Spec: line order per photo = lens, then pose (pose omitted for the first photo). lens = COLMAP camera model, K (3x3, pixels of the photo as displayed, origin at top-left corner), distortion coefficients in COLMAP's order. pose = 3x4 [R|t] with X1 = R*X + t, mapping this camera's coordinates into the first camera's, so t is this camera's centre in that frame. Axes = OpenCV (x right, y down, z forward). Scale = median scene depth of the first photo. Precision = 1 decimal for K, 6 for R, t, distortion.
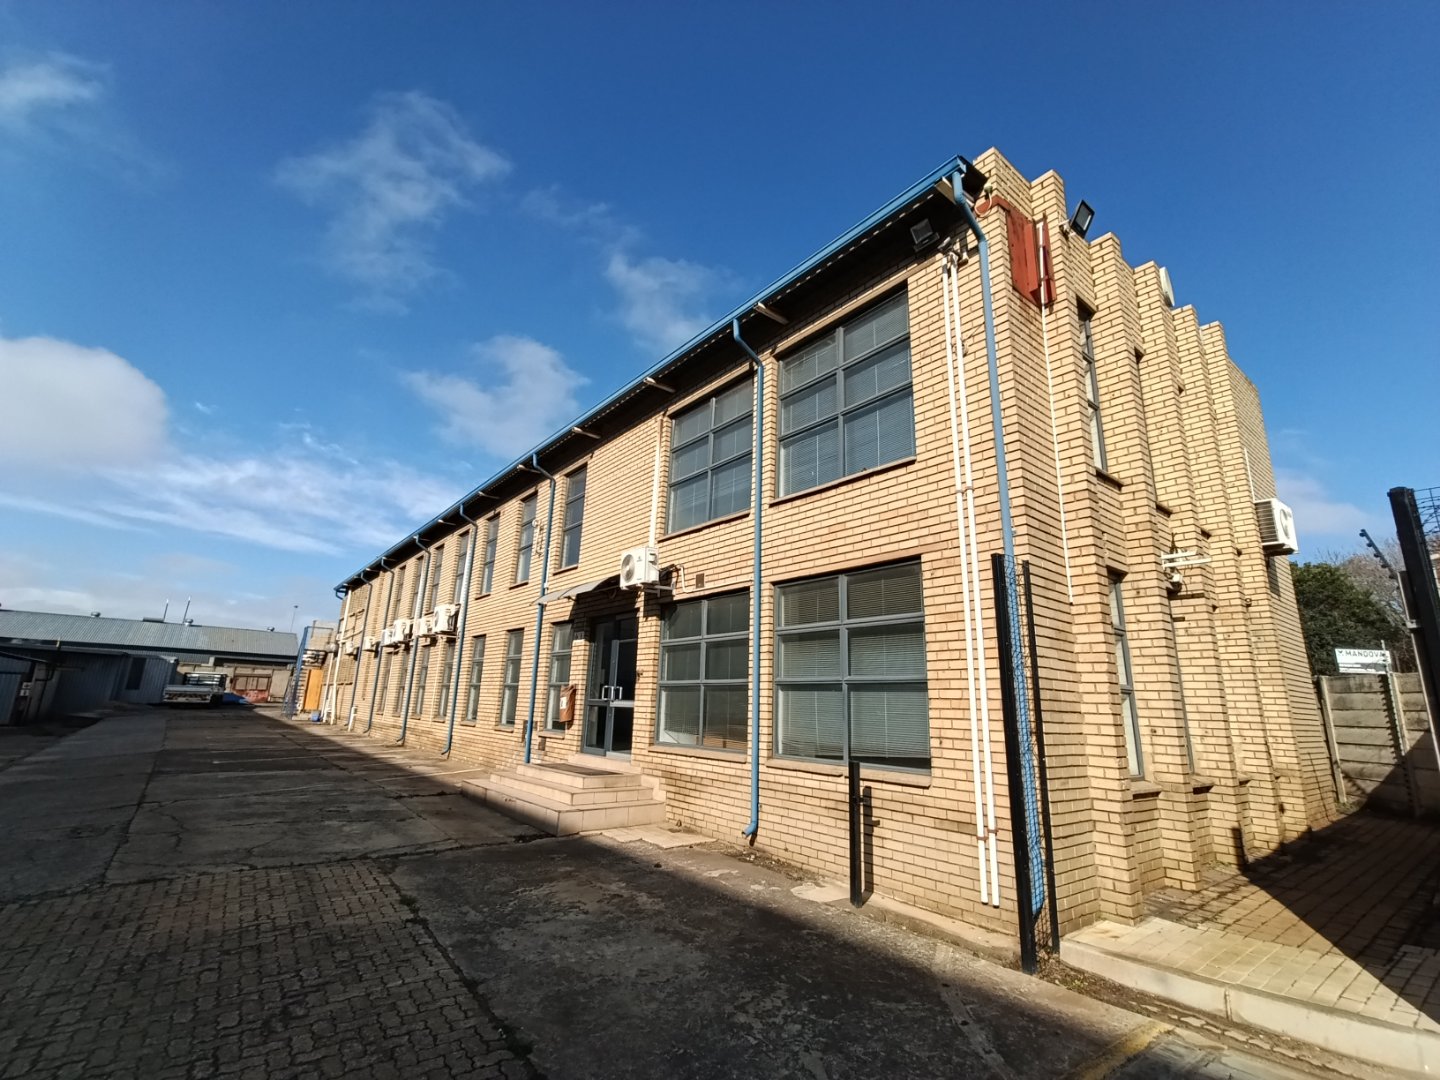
lens RADIAL K [[646.6, 0, 720.0], [0, 646.6, 540.0], [0, 0, 1]] dist [-0.004520, -0.000366]
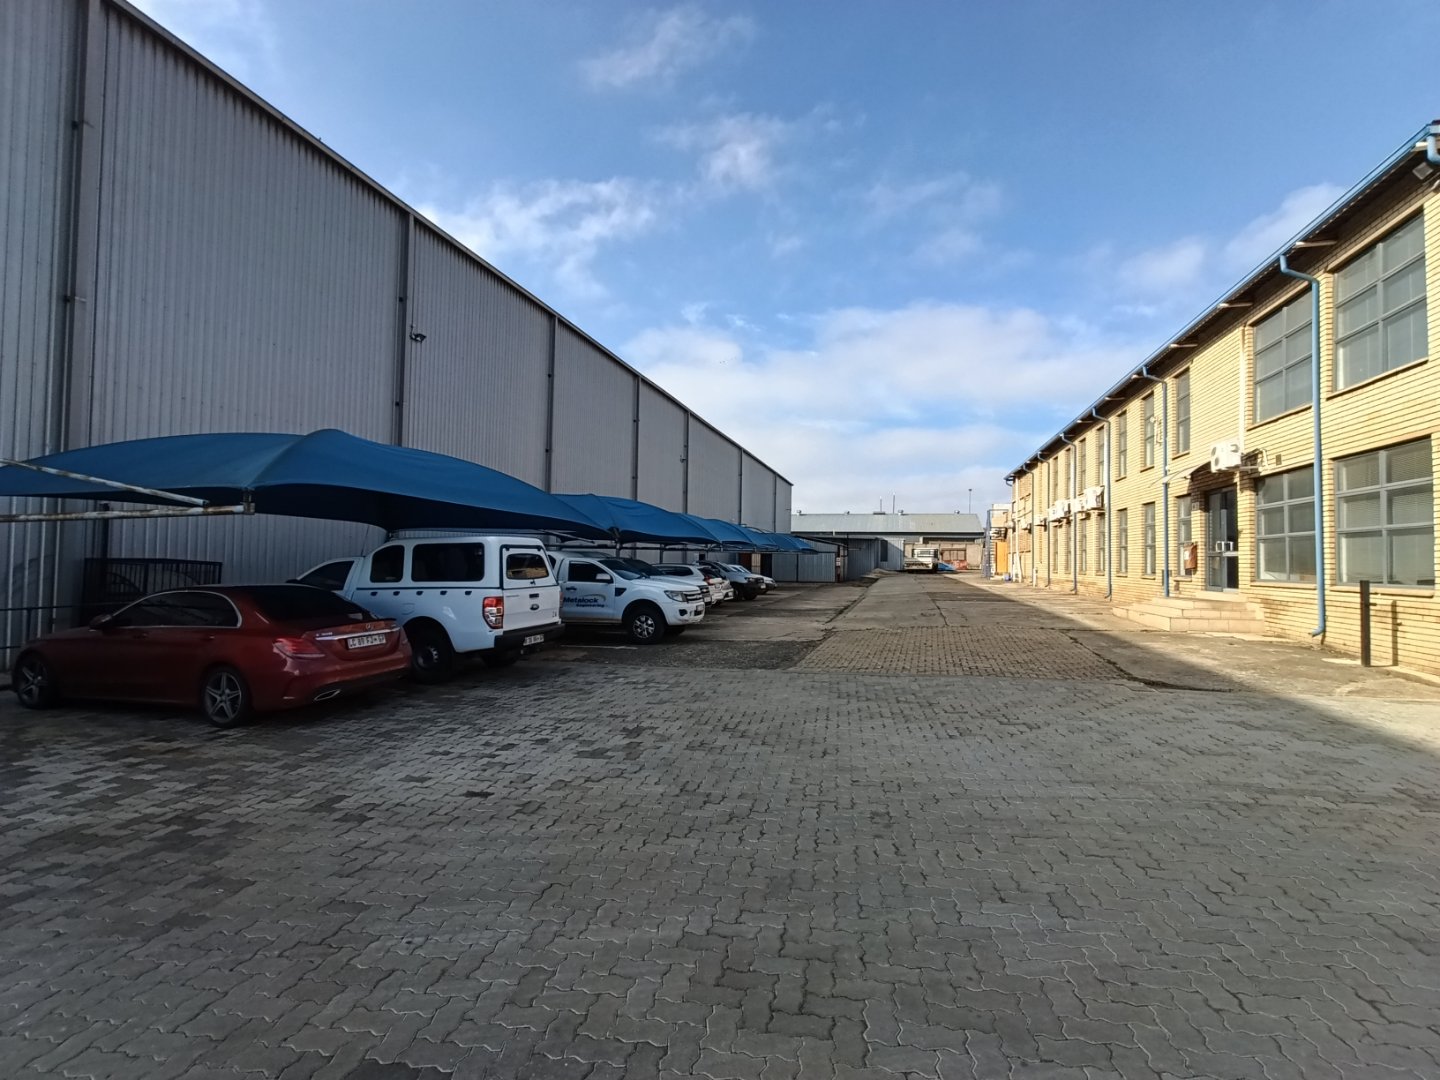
lens RADIAL K [[646.6, 0, 720.0], [0, 646.6, 540.0], [0, 0, 1]] dist [-0.004520, -0.000366]
pose [[0.579555, -0.045880, -0.813641, 0.331094], [0.204052, 0.974779, 0.090379, -0.115374], [0.788974, -0.218405, 0.574300, -0.615063]]
